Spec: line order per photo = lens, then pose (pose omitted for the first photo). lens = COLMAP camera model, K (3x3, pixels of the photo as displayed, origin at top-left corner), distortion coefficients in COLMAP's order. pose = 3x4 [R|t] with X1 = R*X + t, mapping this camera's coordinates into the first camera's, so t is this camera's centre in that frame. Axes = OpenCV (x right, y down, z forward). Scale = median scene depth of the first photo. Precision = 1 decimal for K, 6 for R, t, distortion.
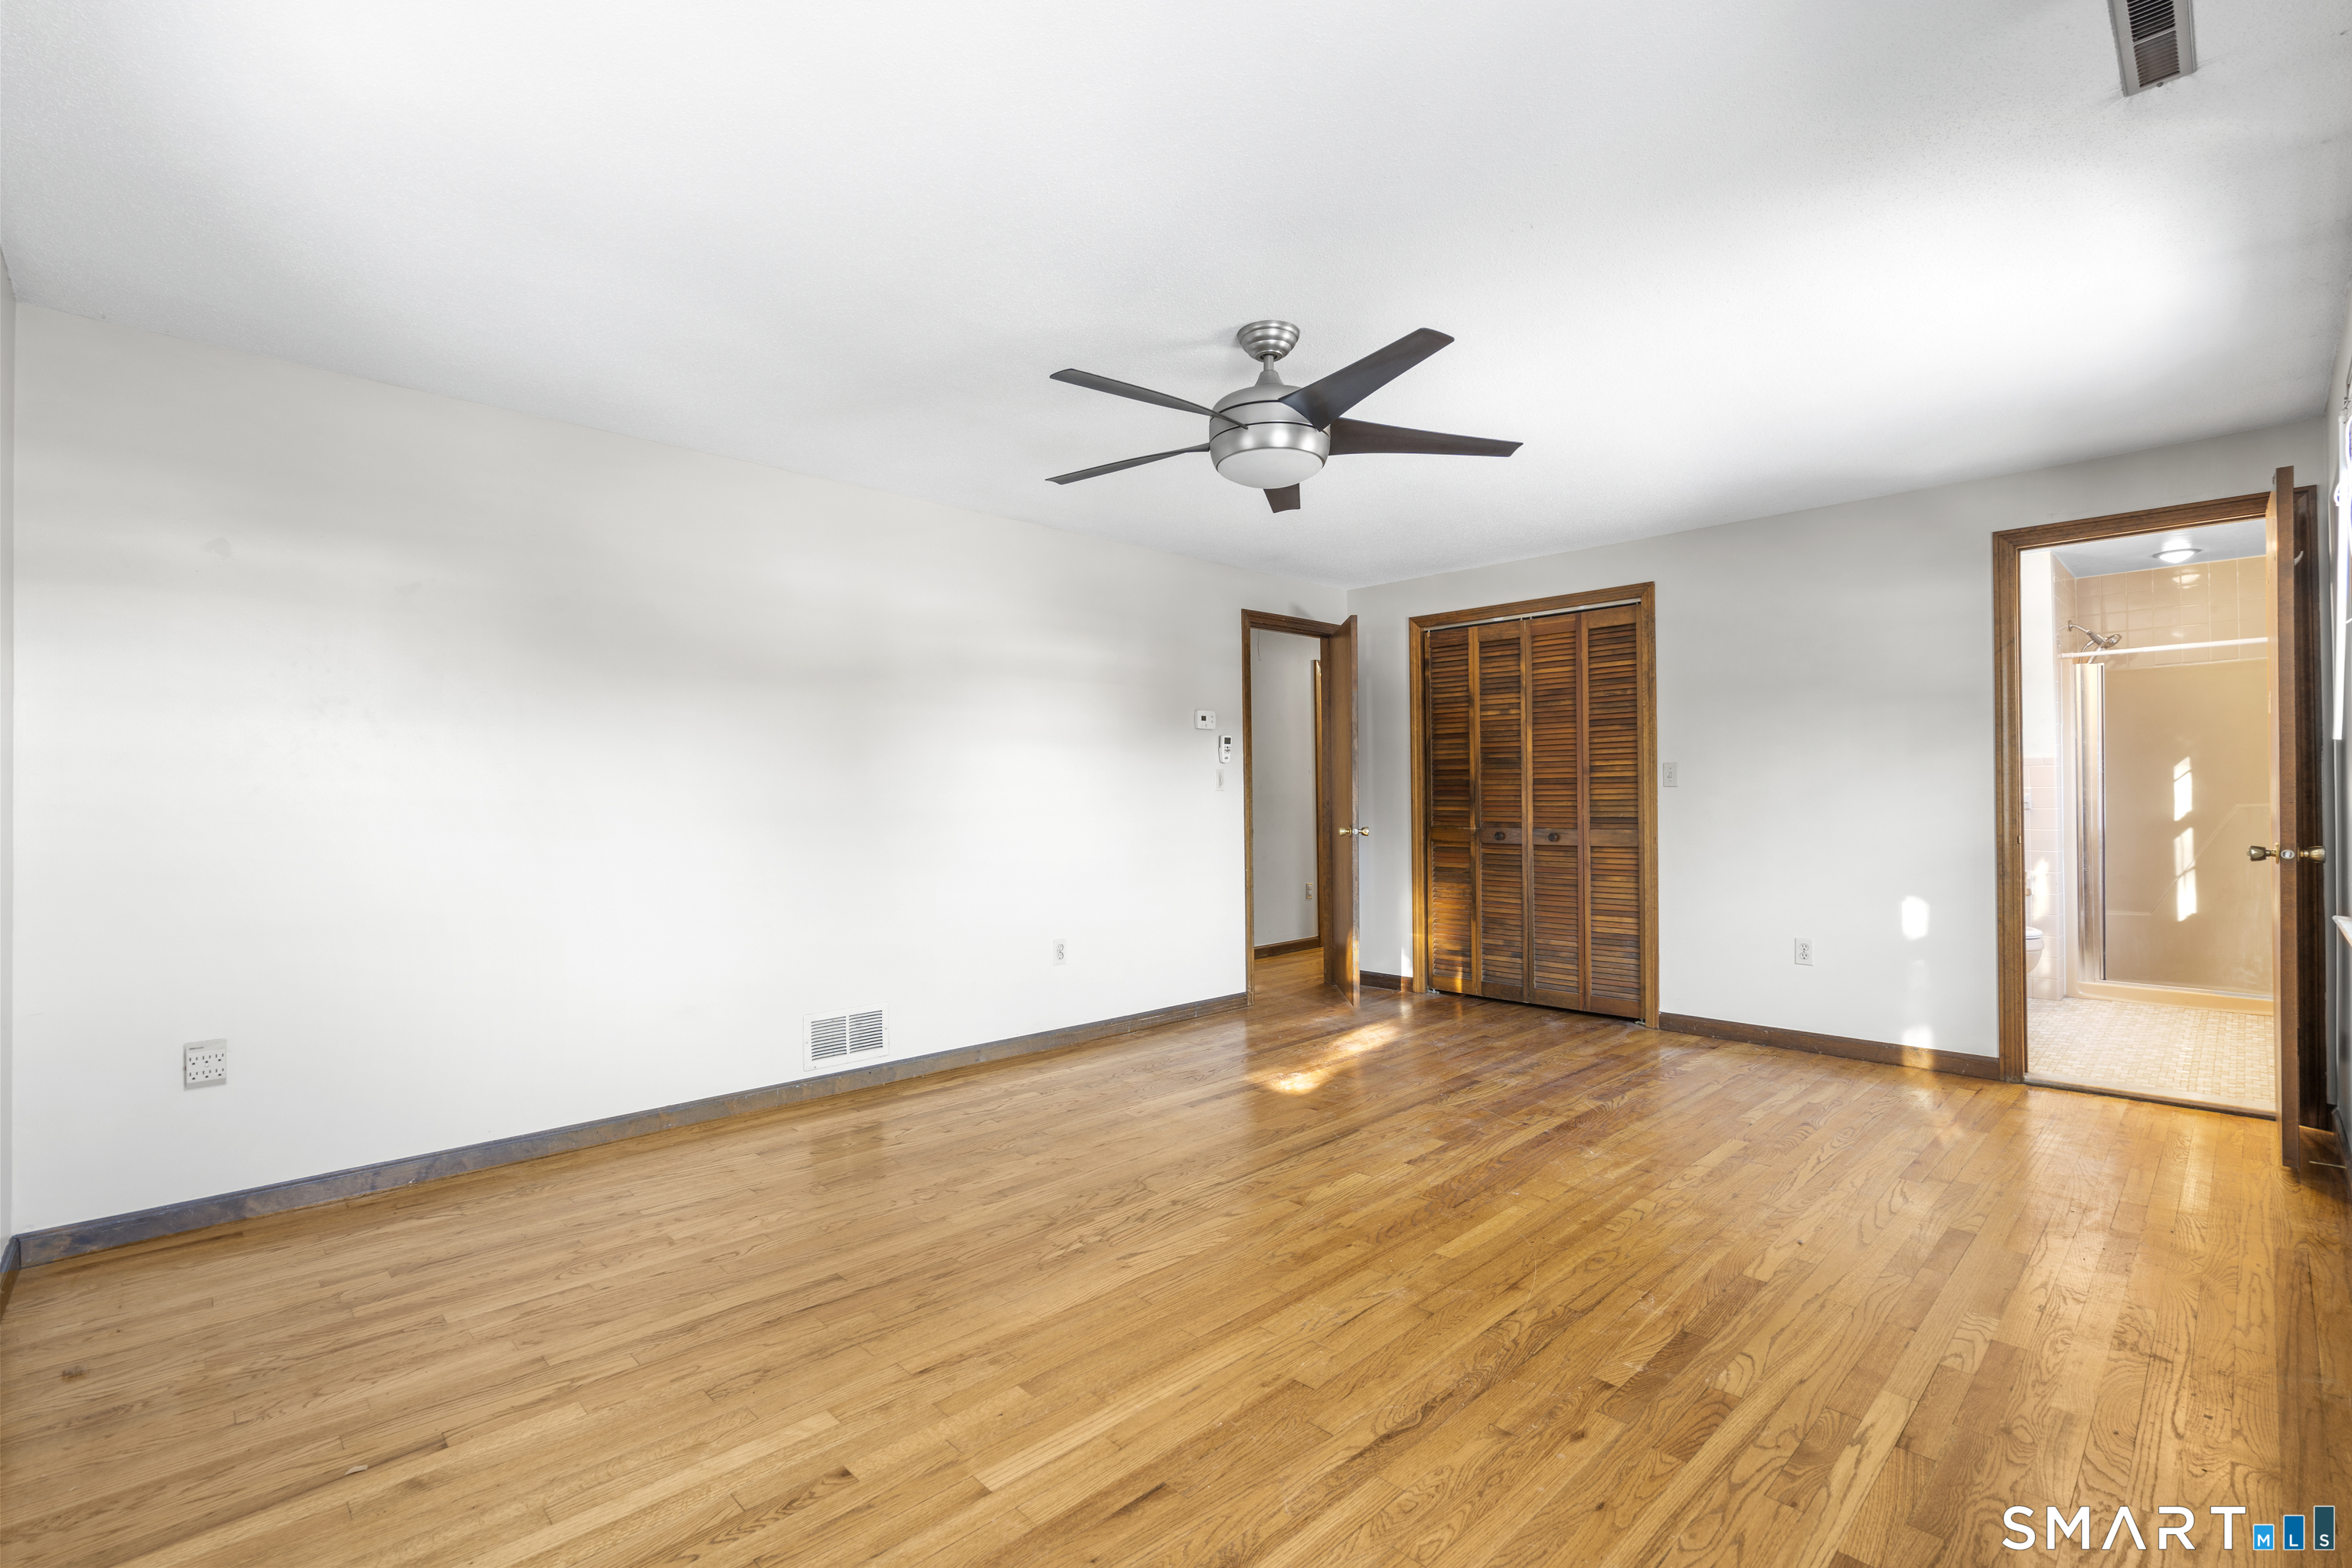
lens RADIAL K [[1054.2, 0, 1169.4], [0, 1054.2, 790.9], [0, 0, 1]] dist [-0.010083, 0.004073]
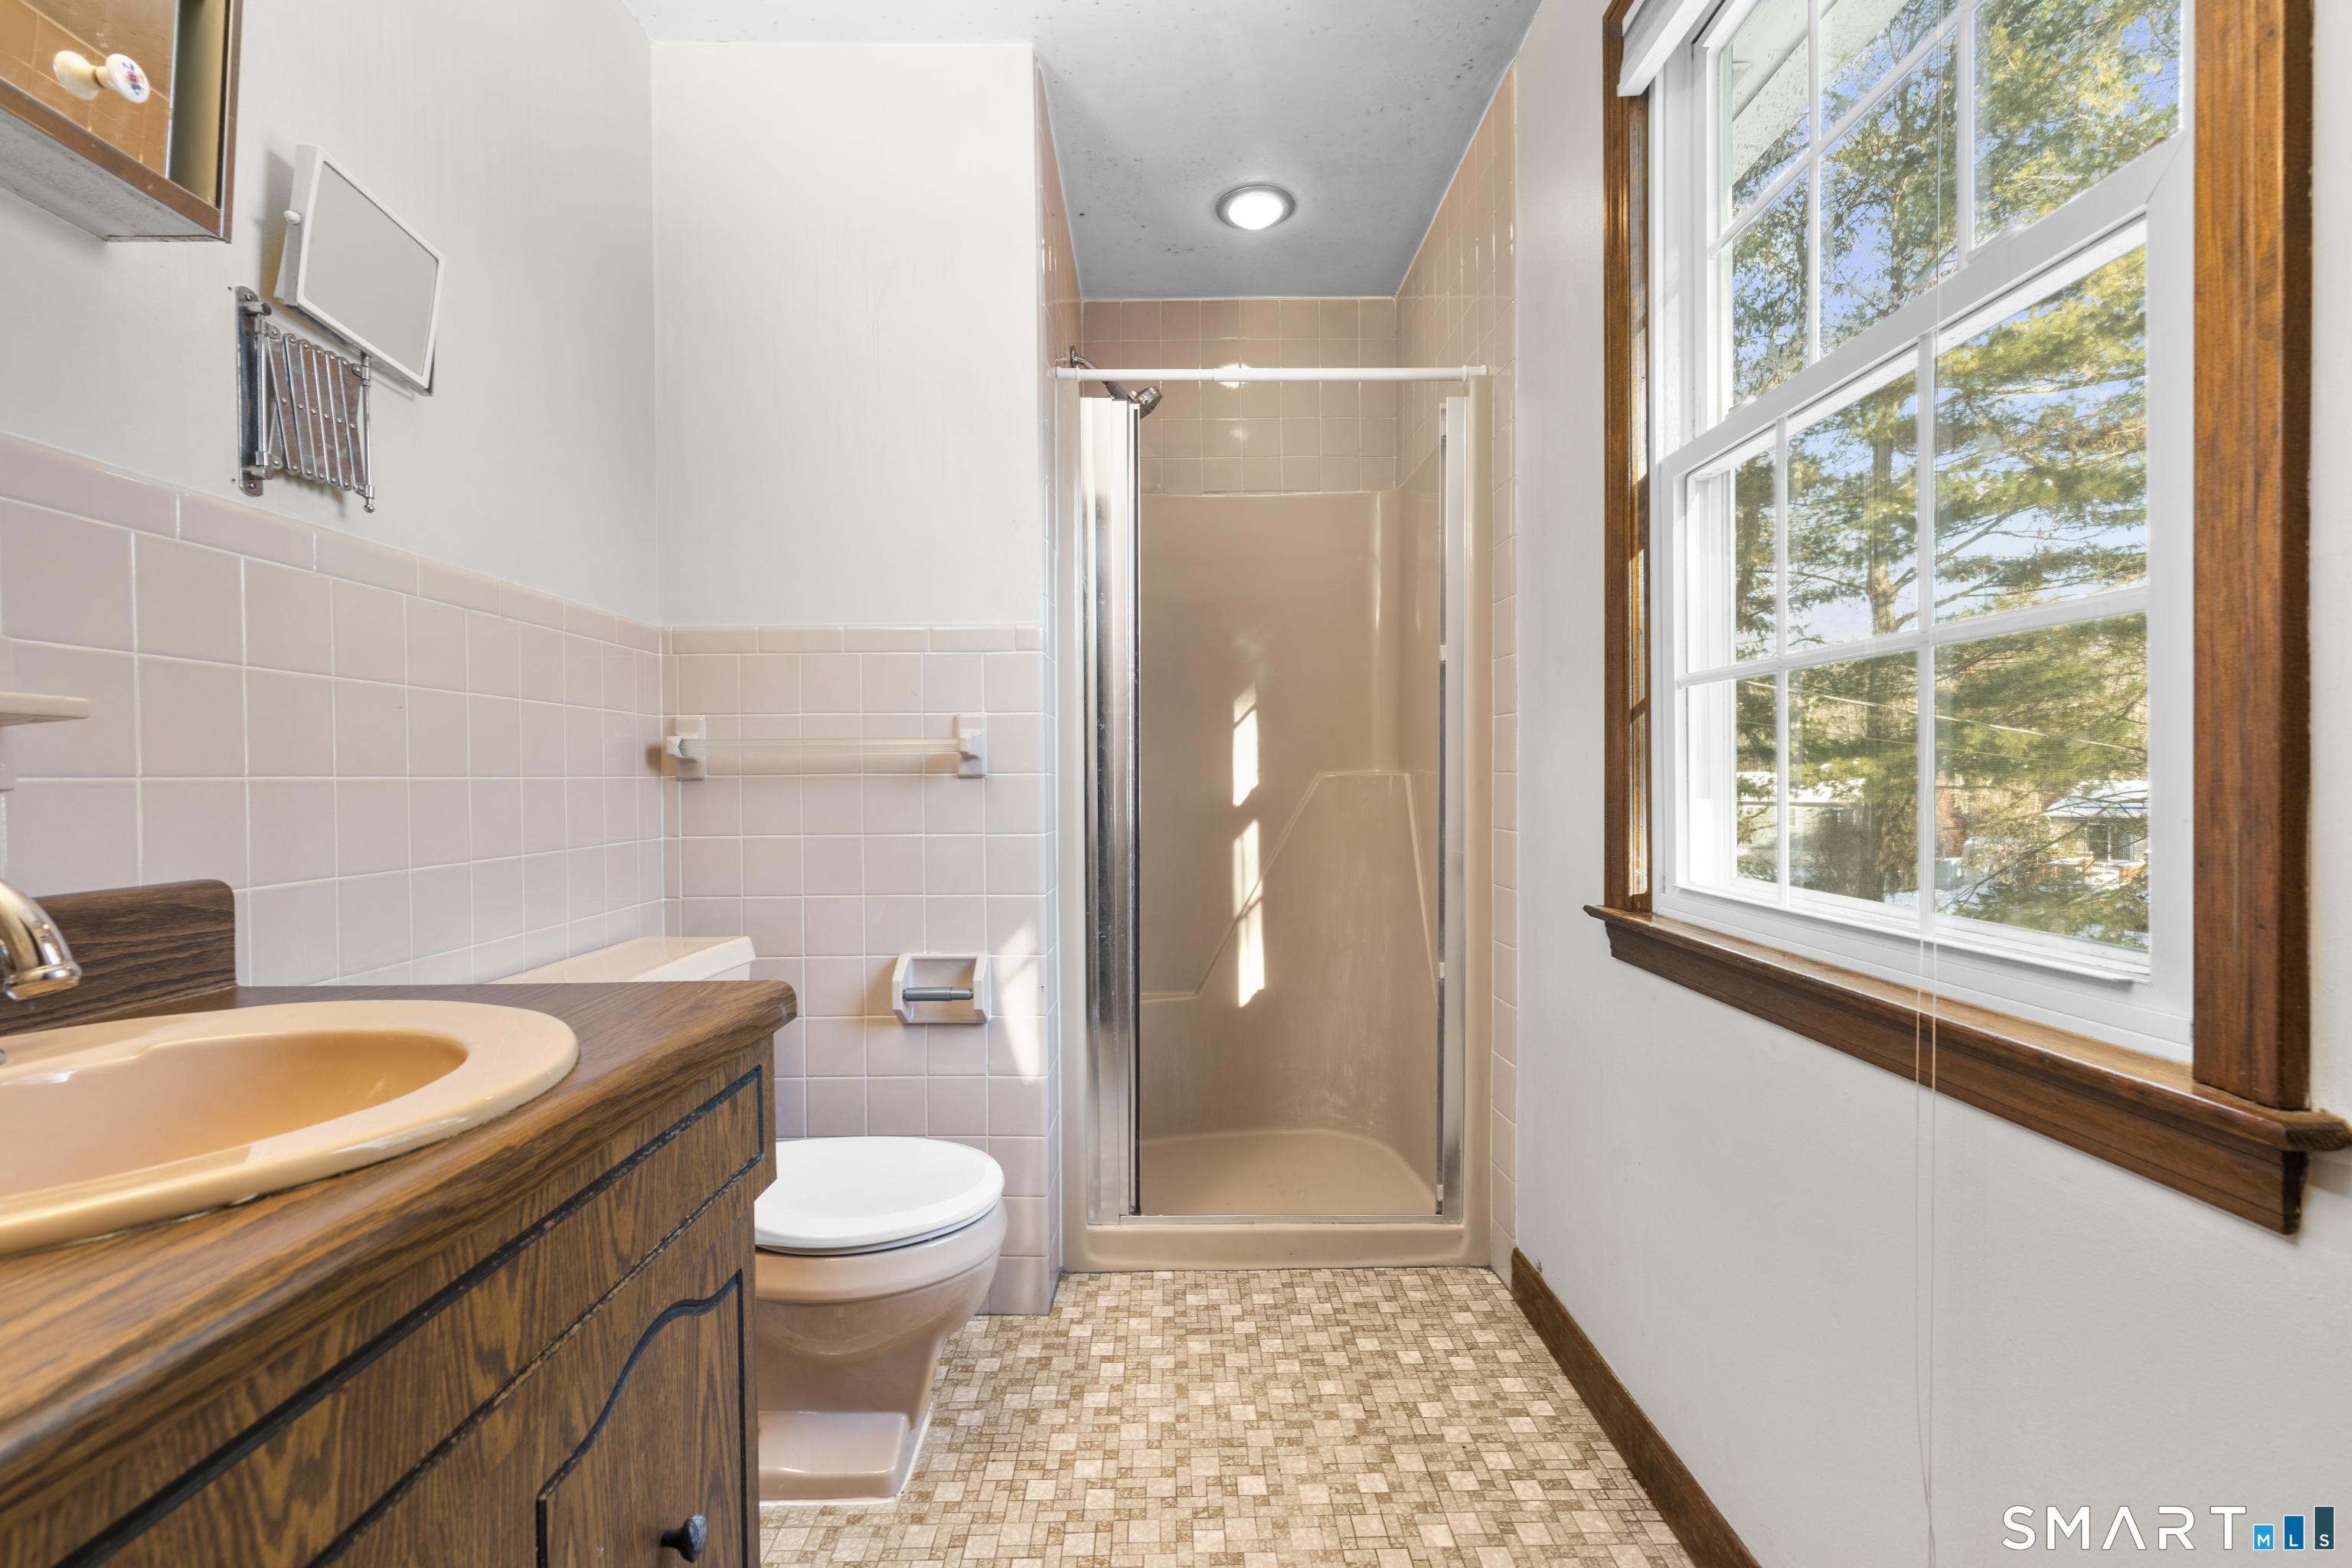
lens RADIAL K [[1054.2, 0, 1173.0], [0, 1054.2, 787.7], [0, 0, 1]] dist [-0.010083, 0.004073]
pose [[0.689609, -0.001906, 0.724179, 0.673231], [0.000268, 0.999997, 0.002377, 0.021484], [-0.724182, -0.001445, 0.689608, 0.787642]]
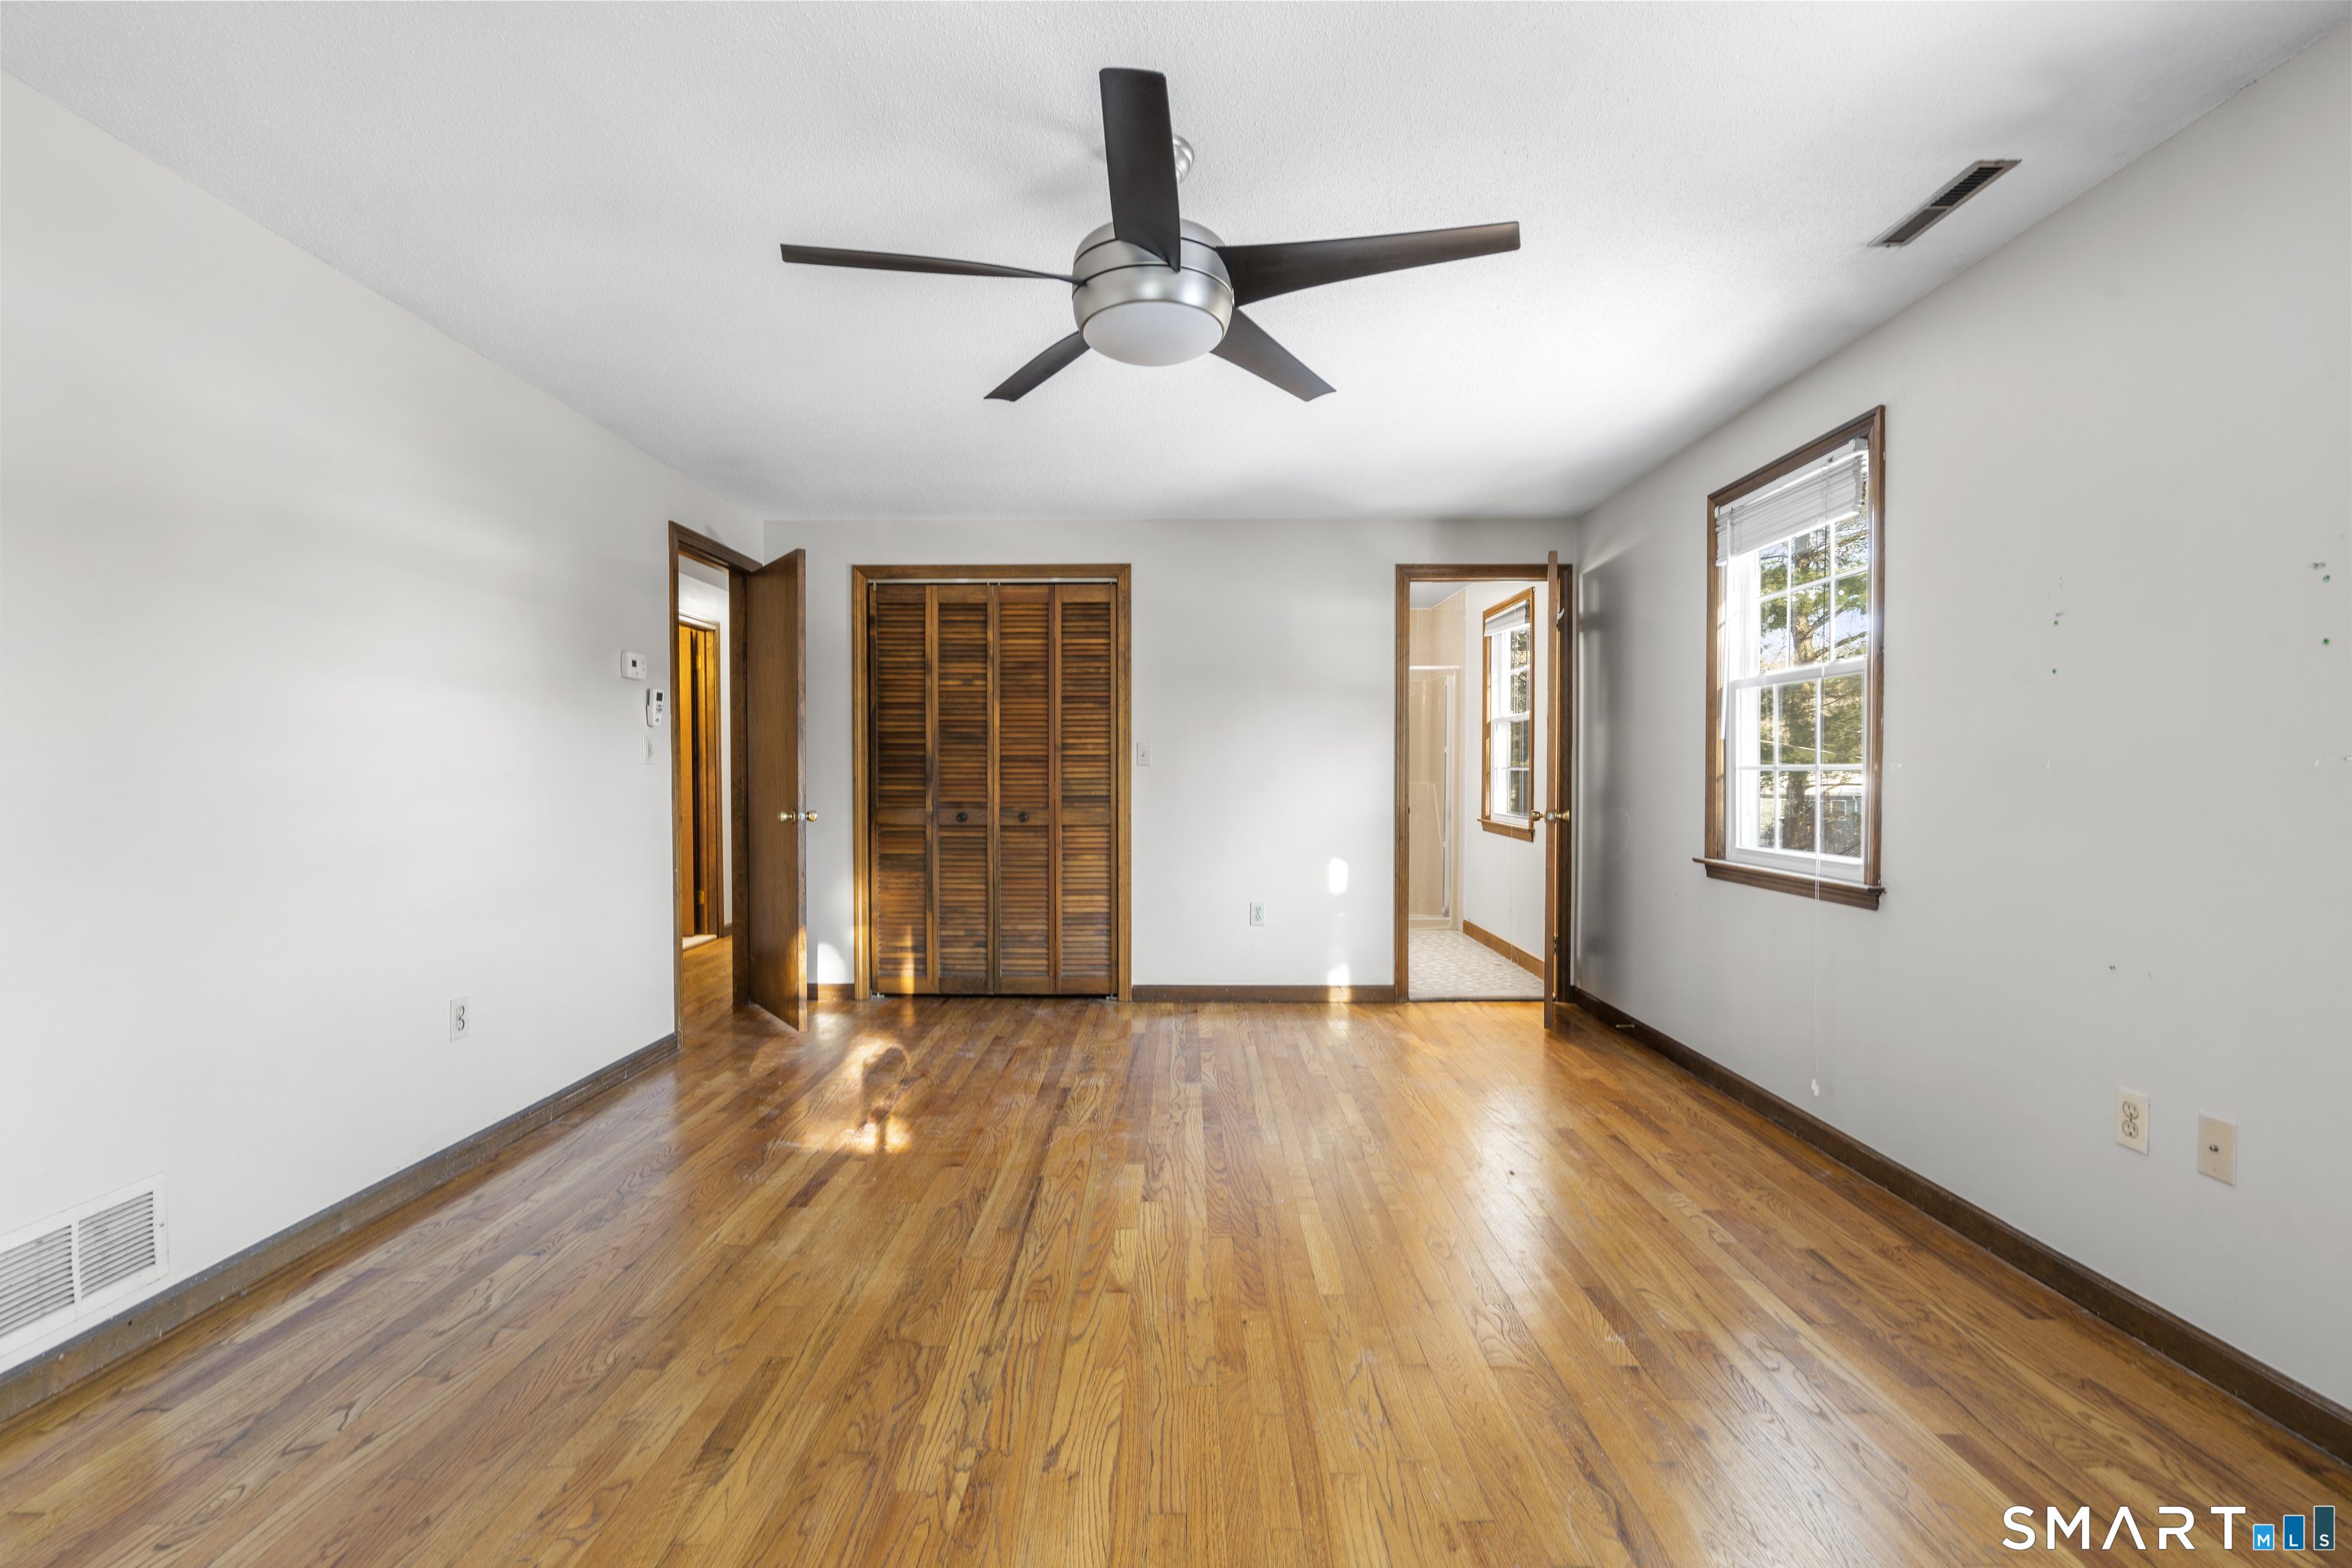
lens RADIAL K [[1054.2, 0, 1164.2], [0, 1054.2, 784.6], [0, 0, 1]] dist [-0.010083, 0.004073]
pose [[0.701562, -0.001192, 0.712607, -0.247250], [-0.007933, 0.999924, 0.009482, 0.004726], [-0.712564, -0.012306, 0.701499, 0.260892]]
